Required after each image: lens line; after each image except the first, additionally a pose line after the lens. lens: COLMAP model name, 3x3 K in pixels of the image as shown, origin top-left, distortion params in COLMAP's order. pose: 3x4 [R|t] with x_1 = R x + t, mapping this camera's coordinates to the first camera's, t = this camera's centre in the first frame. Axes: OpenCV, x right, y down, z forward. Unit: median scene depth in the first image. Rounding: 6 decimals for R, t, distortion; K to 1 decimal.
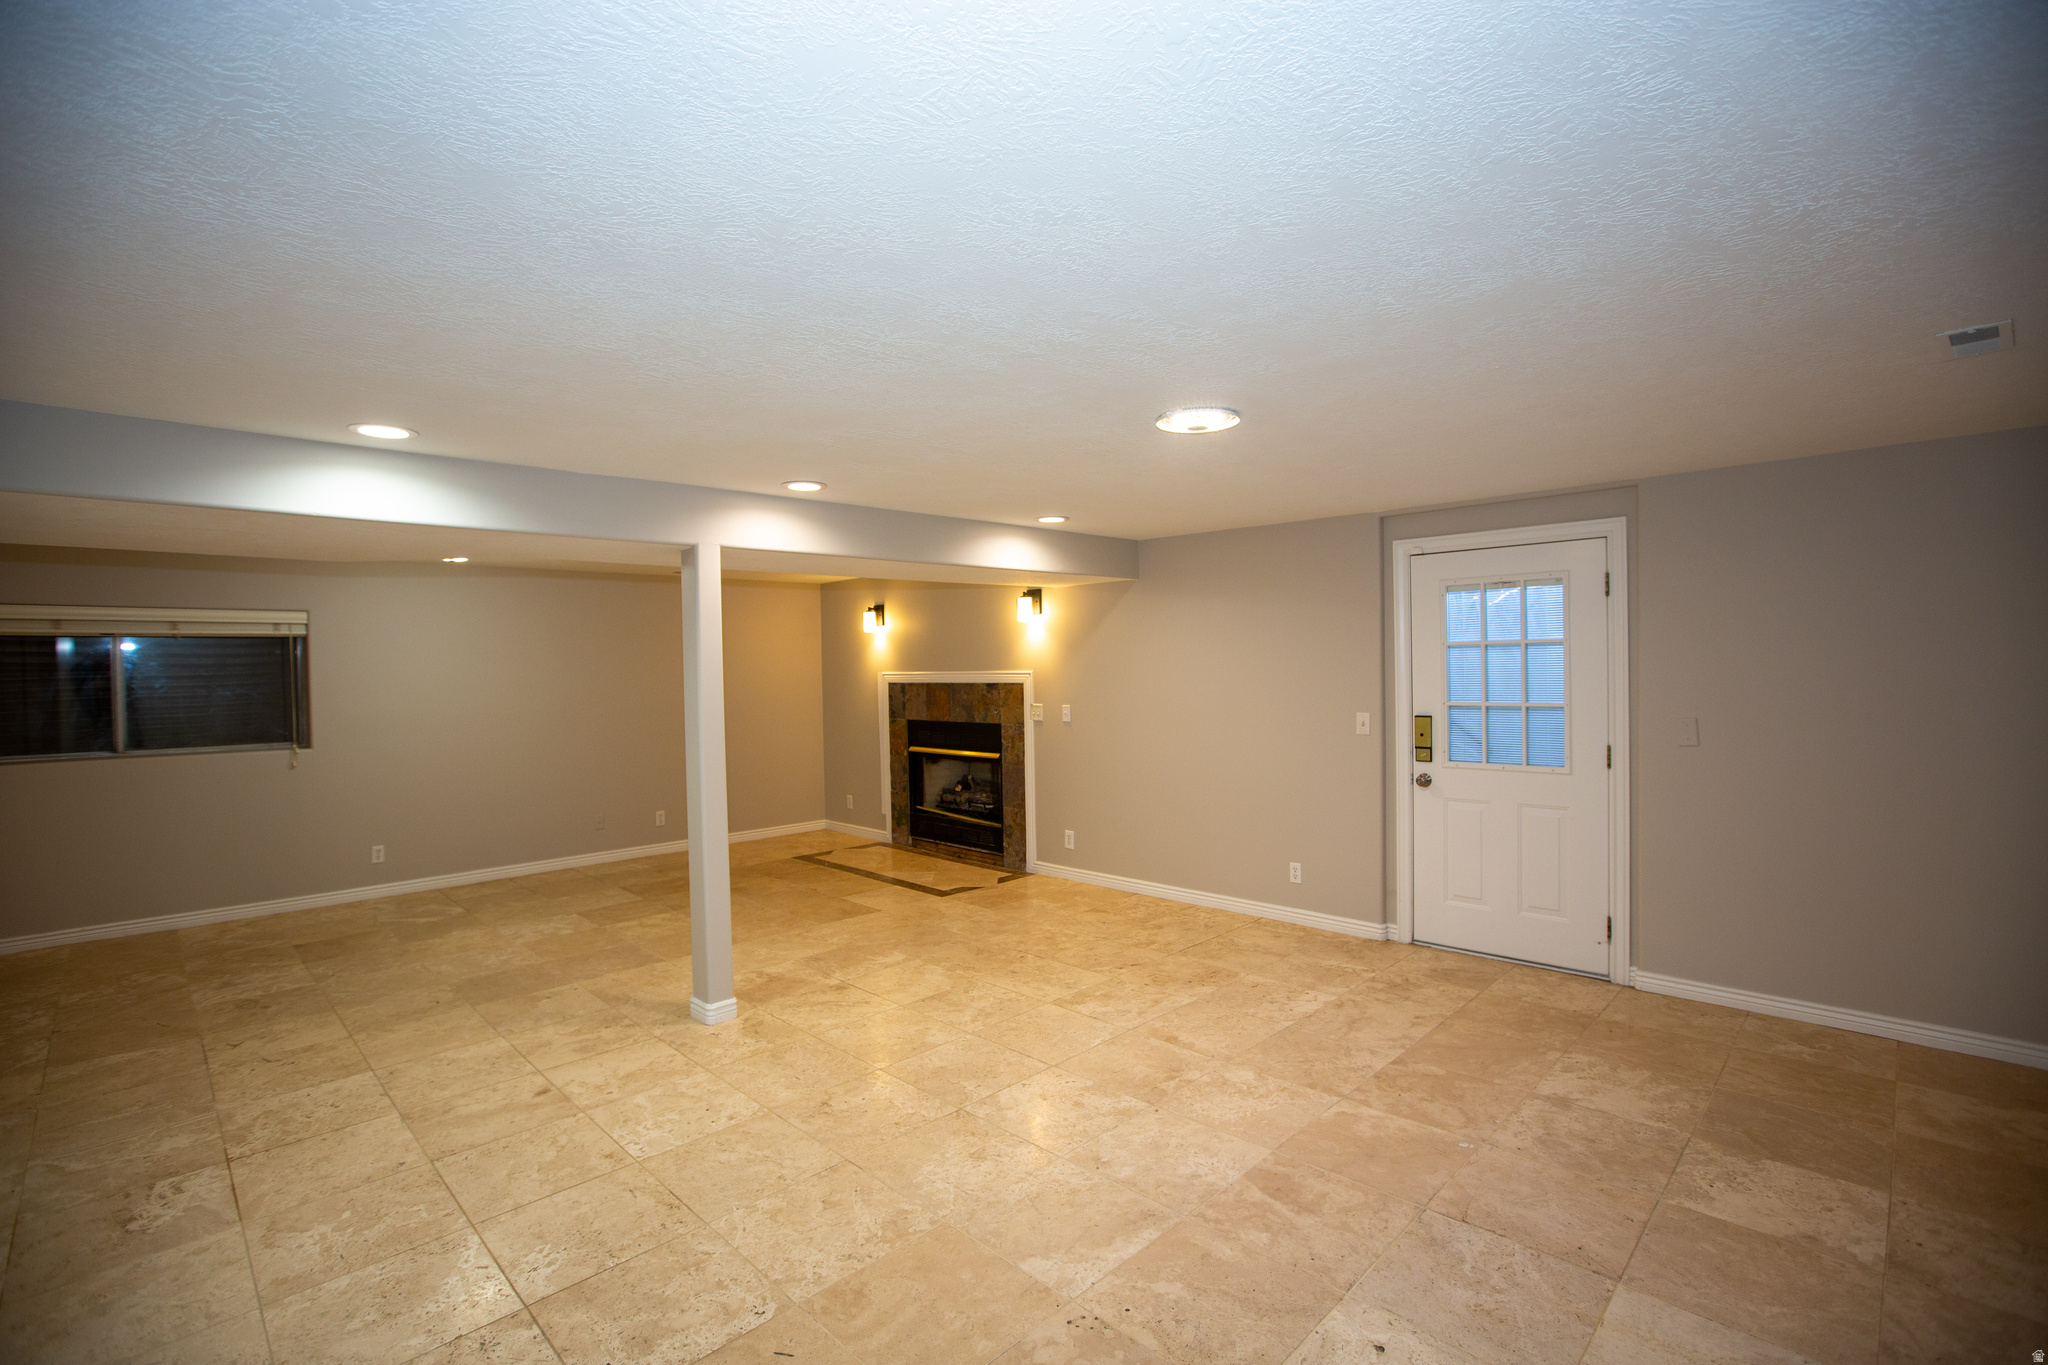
lens RADIAL K [[933.1, 0, 1015.2], [0, 933.1, 681.1], [0, 0, 1]] dist [-0.057772, 0.024095]
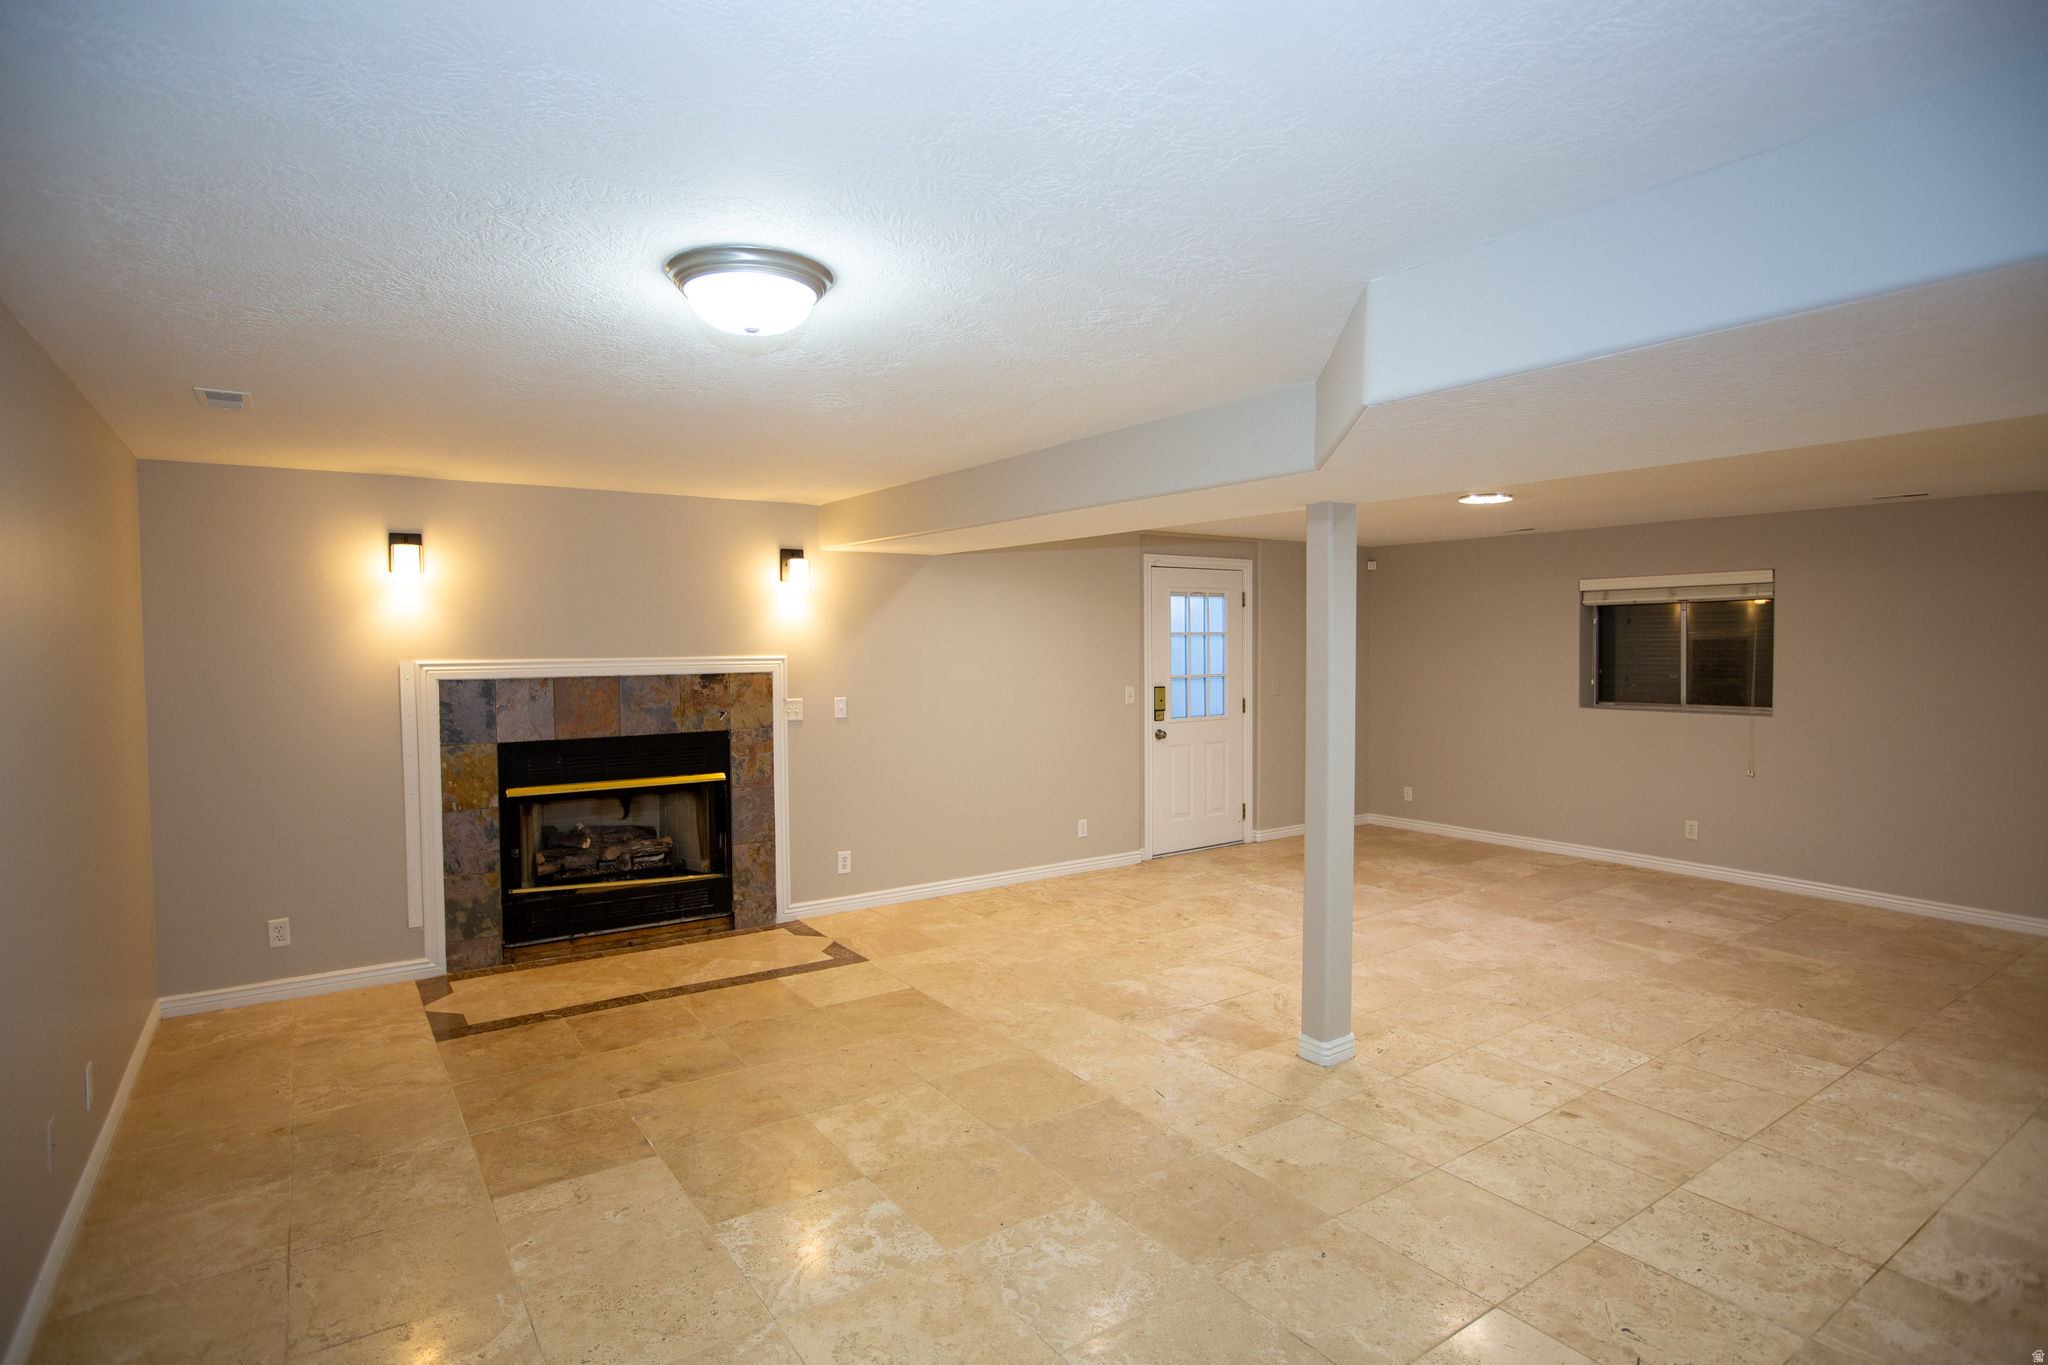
lens RADIAL K [[1050.5, 0, 1024.0], [0, 1050.5, 682.5], [0, 0, 1]] dist [-0.055256, 0.030497]
pose [[0.172755, -0.024175, 0.984668, -1.114890], [0.019011, 0.999594, 0.021206, -0.004860], [-0.984781, 0.015056, 0.173145, 0.939027]]
